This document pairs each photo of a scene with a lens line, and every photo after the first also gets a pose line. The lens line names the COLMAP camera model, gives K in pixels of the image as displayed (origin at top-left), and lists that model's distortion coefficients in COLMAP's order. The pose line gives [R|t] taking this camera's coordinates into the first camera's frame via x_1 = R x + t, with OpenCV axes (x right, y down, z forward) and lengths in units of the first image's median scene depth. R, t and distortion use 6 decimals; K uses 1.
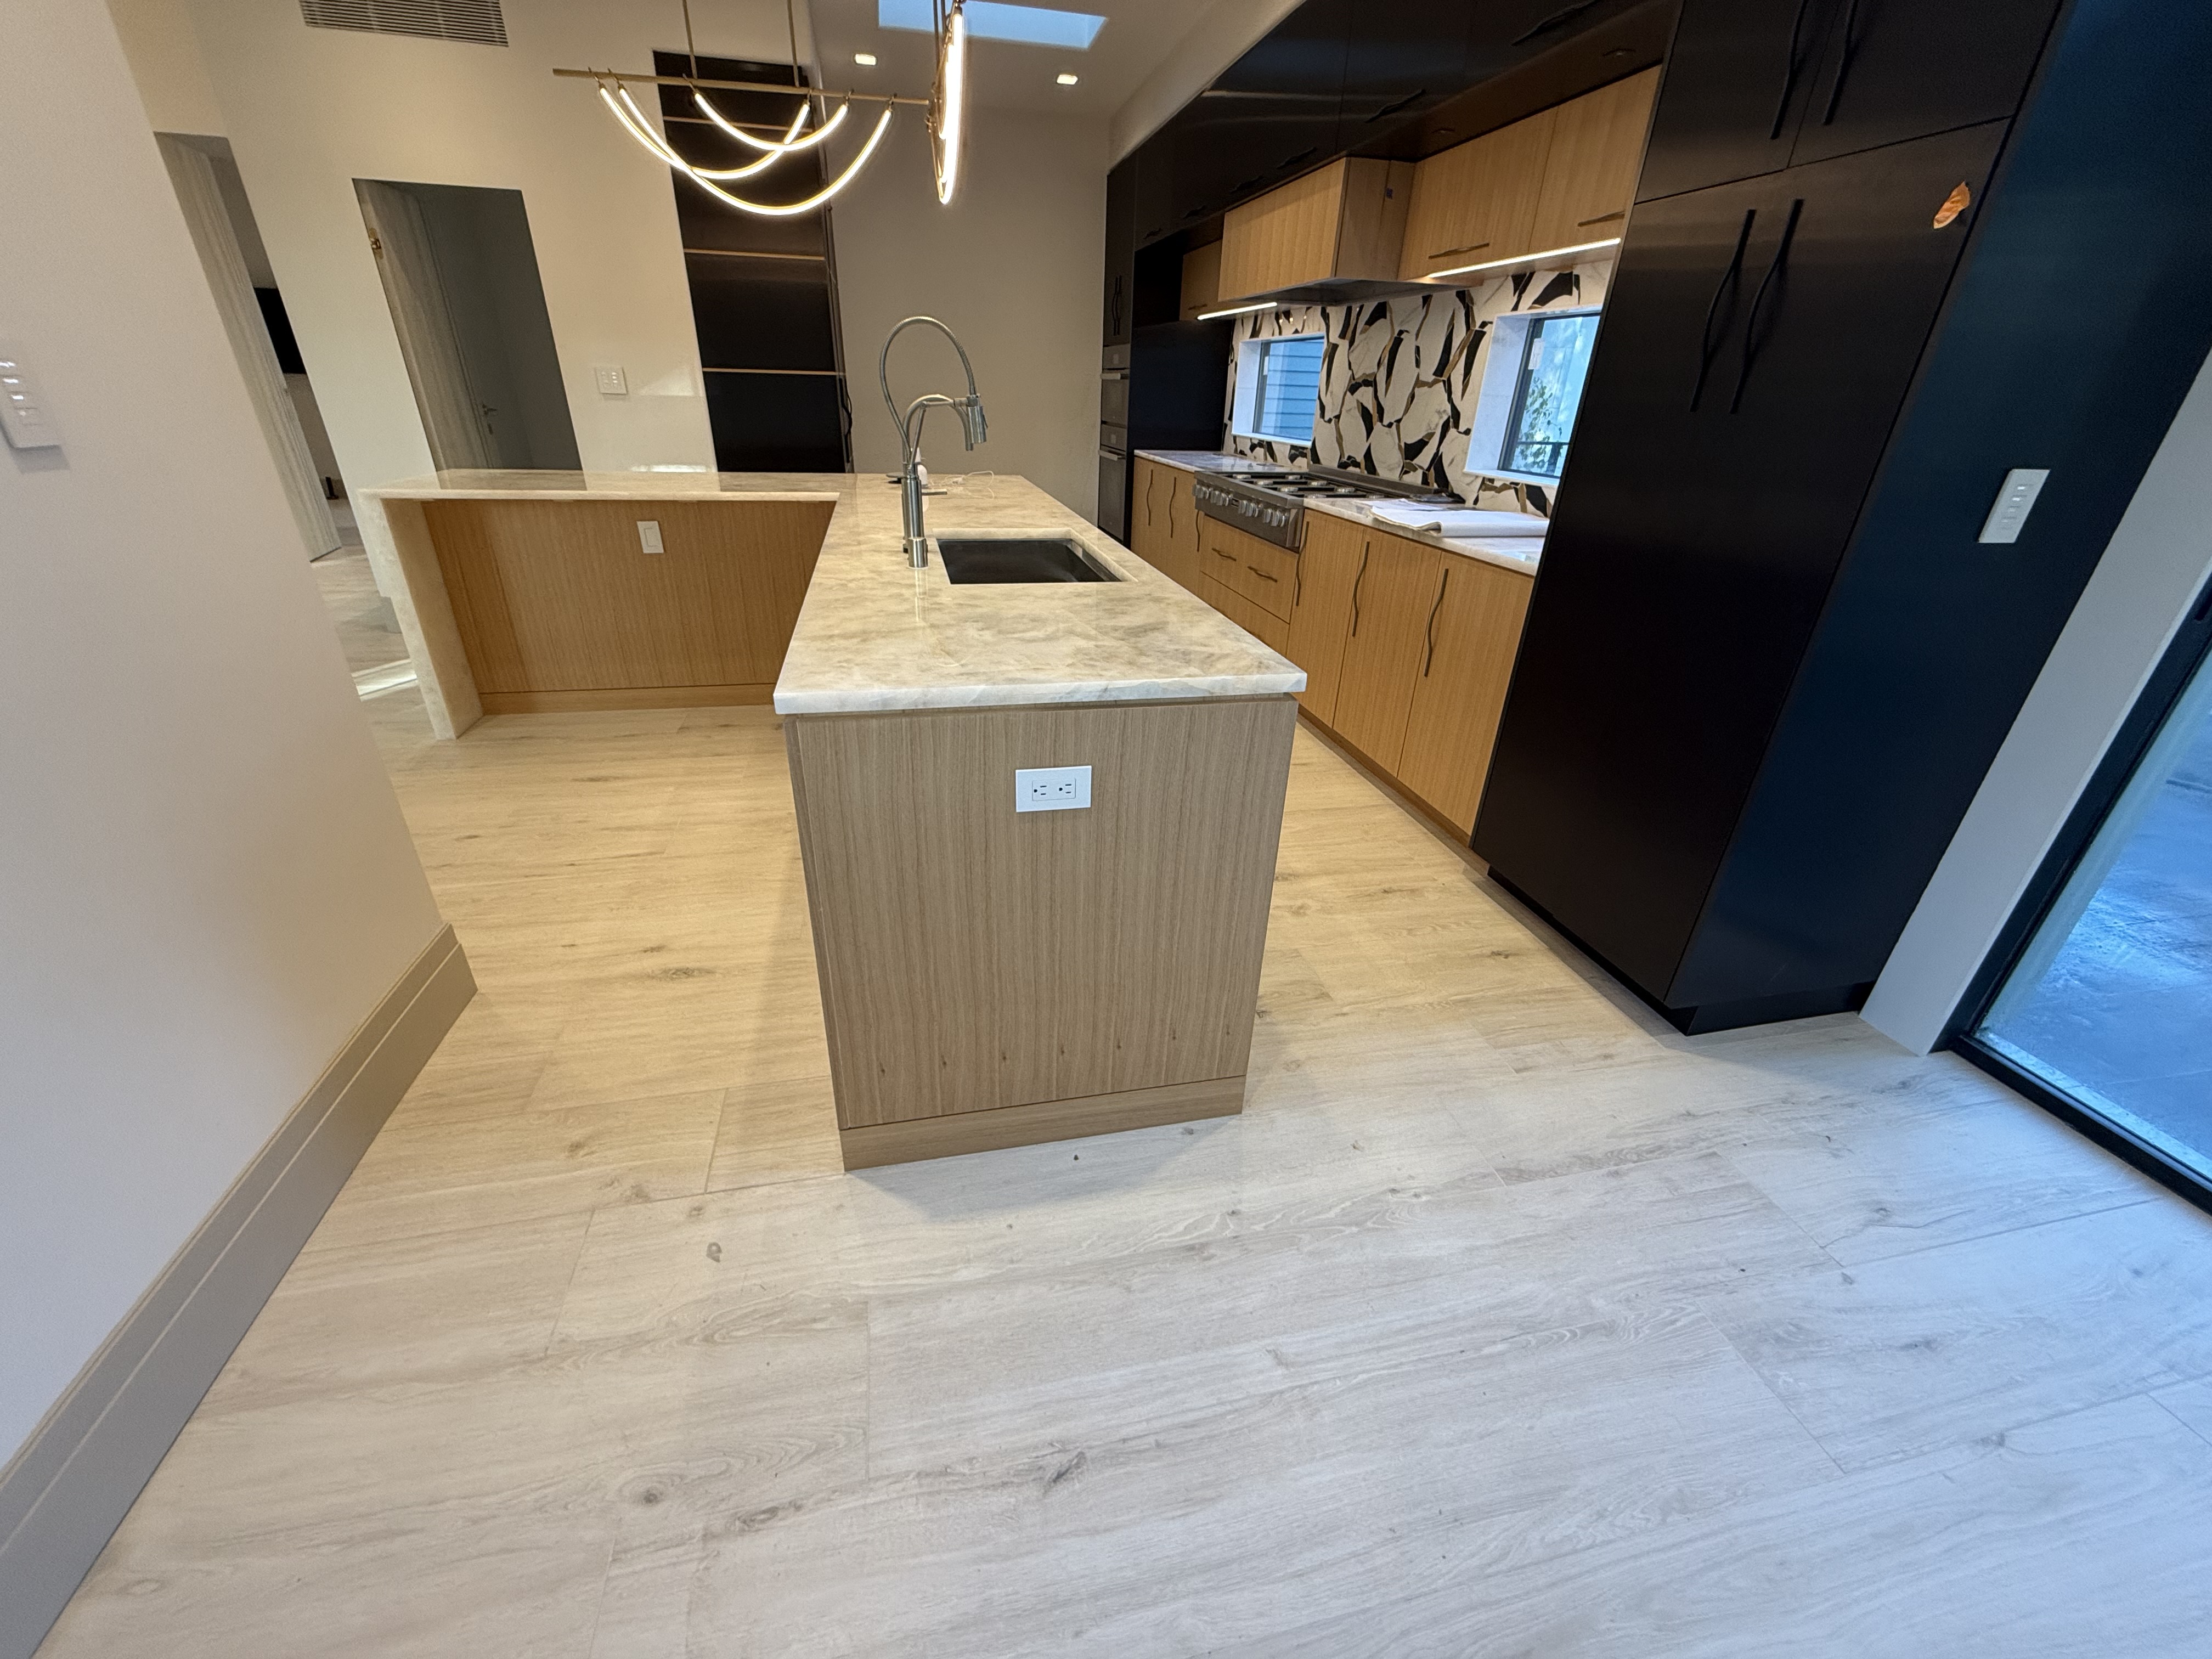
lens RADIAL K [[879.5, 0, 1094.8], [0, 879.5, 835.5], [0, 0, 1]] dist [0.002061, 0.000106]
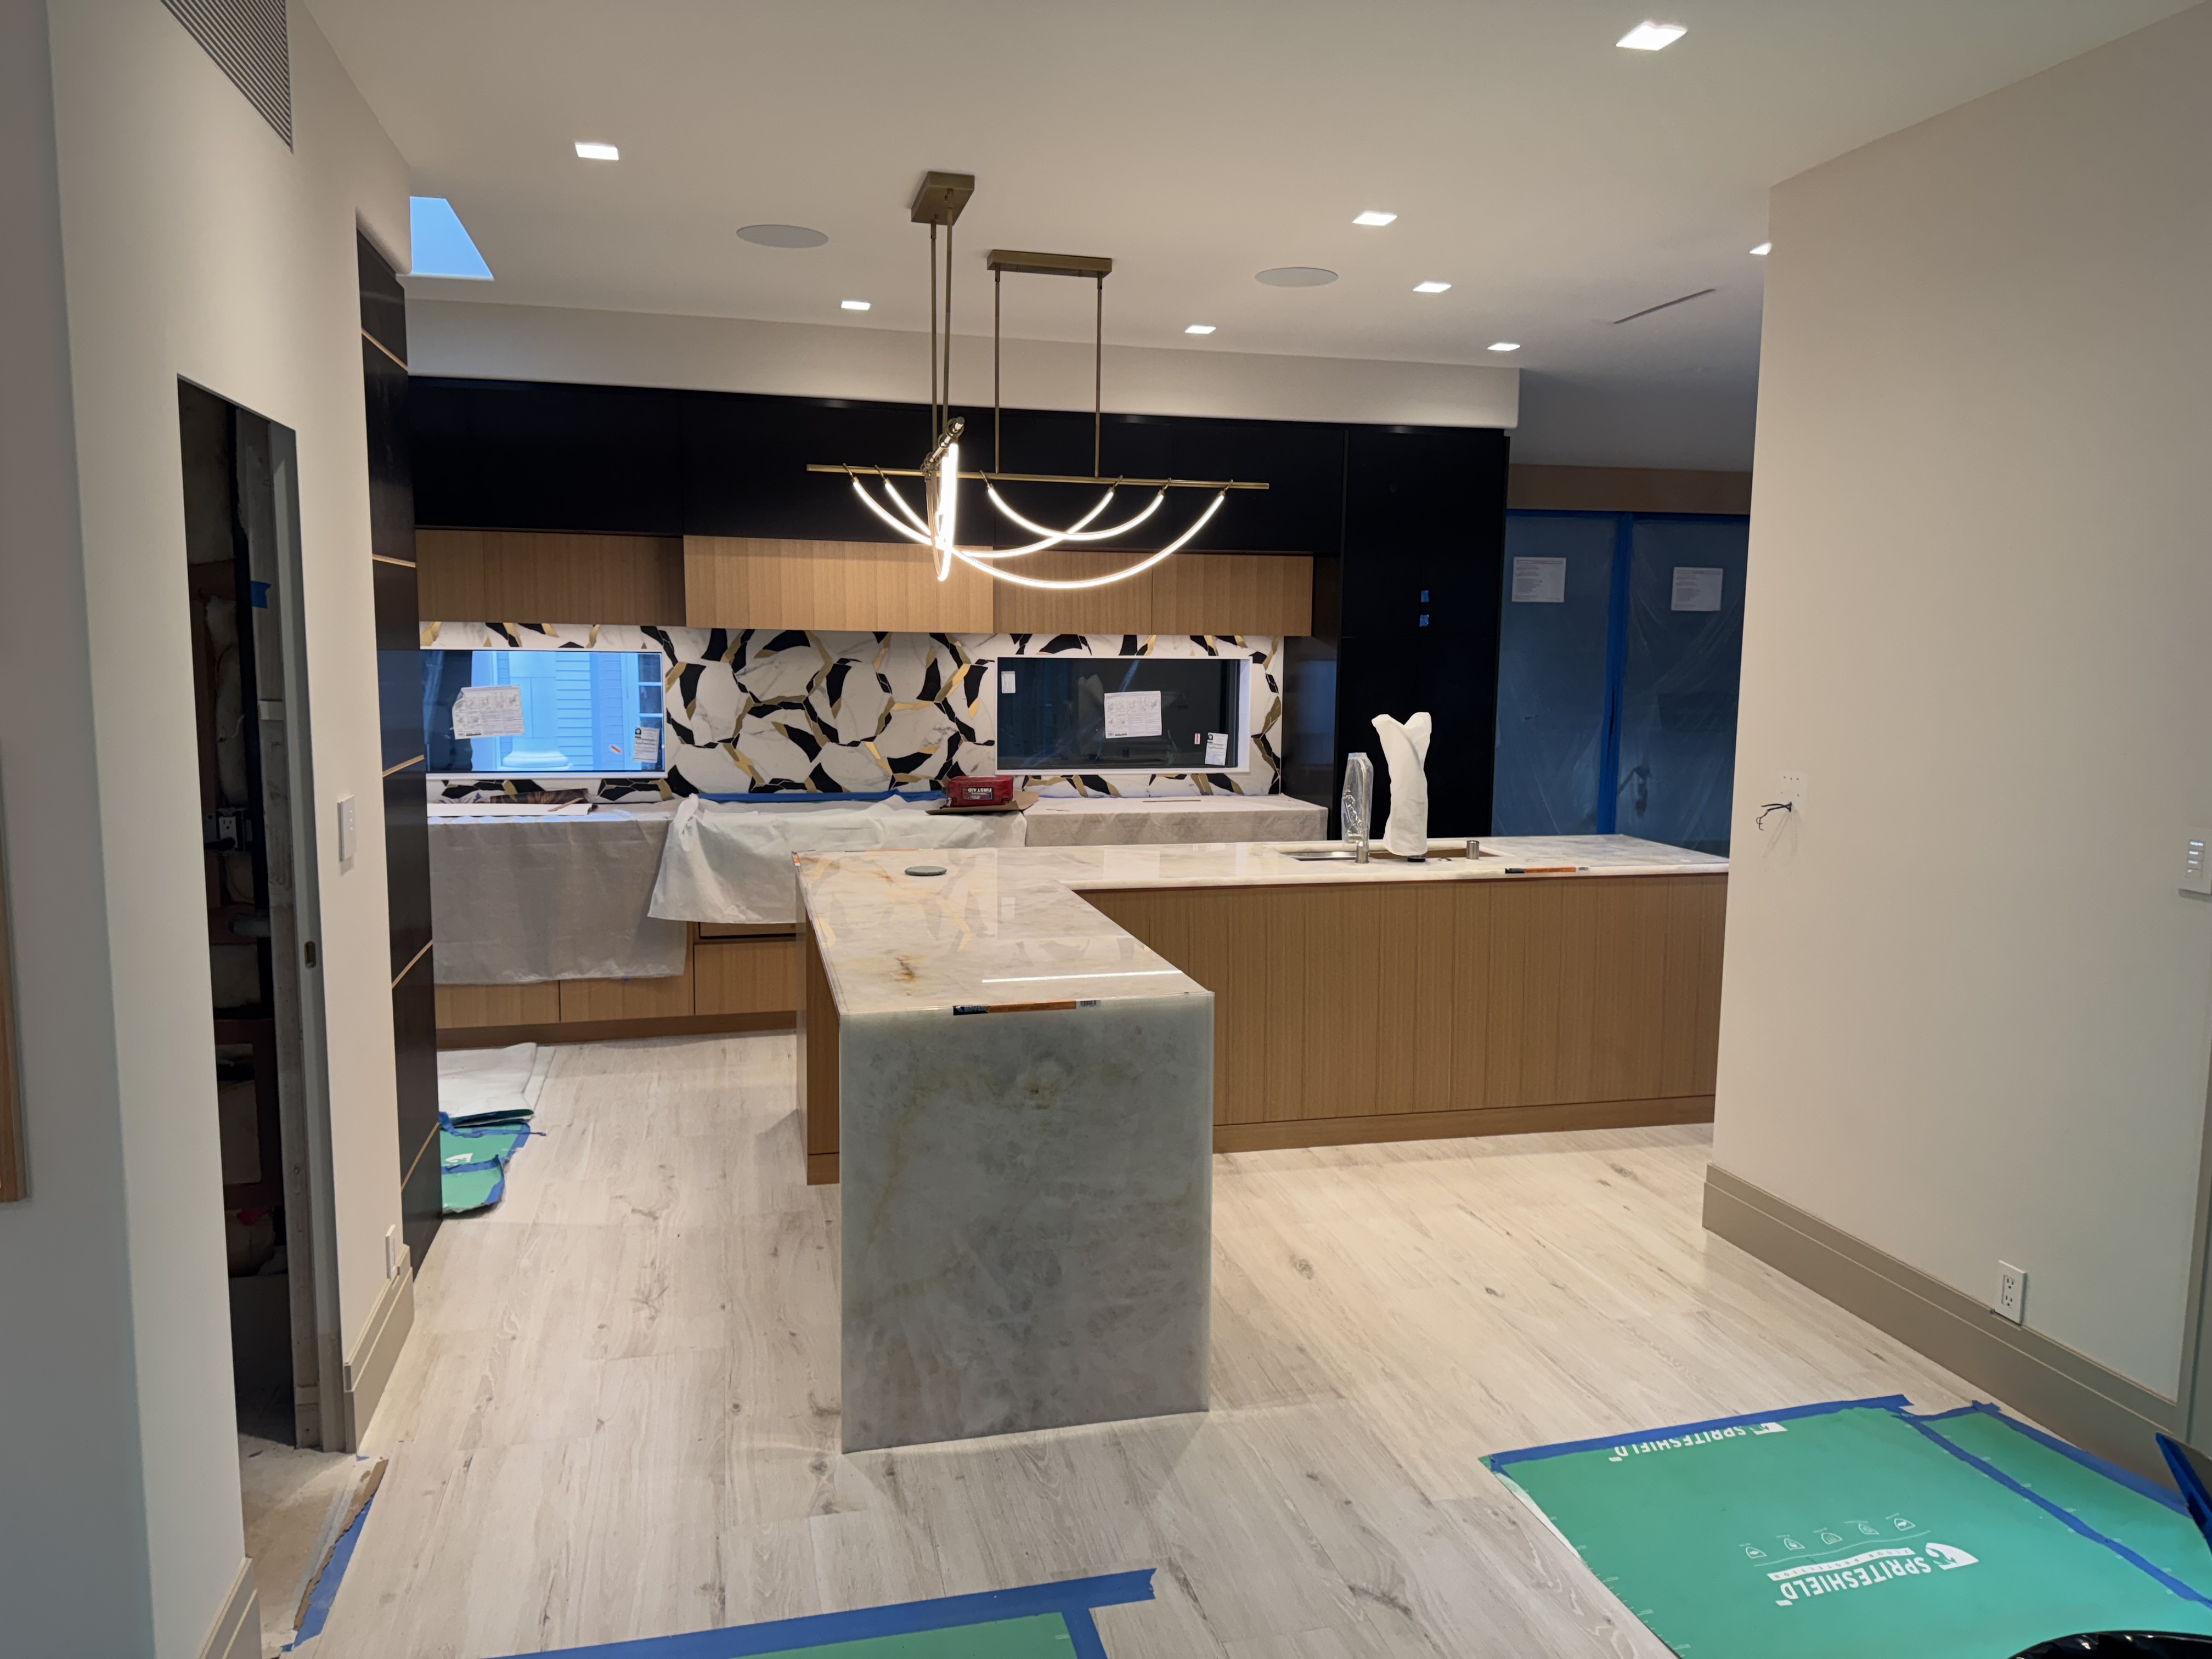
lens RADIAL K [[1560.7, 0, 1107.2], [0, 1560.7, 826.0], [0, 0, 1]] dist [0.004793, 0.000250]
pose [[-0.020387, -0.145947, 0.989082, -1.487979], [0.444571, 0.884780, 0.139720, -0.535086], [-0.895512, 0.442566, 0.046846, 0.752735]]
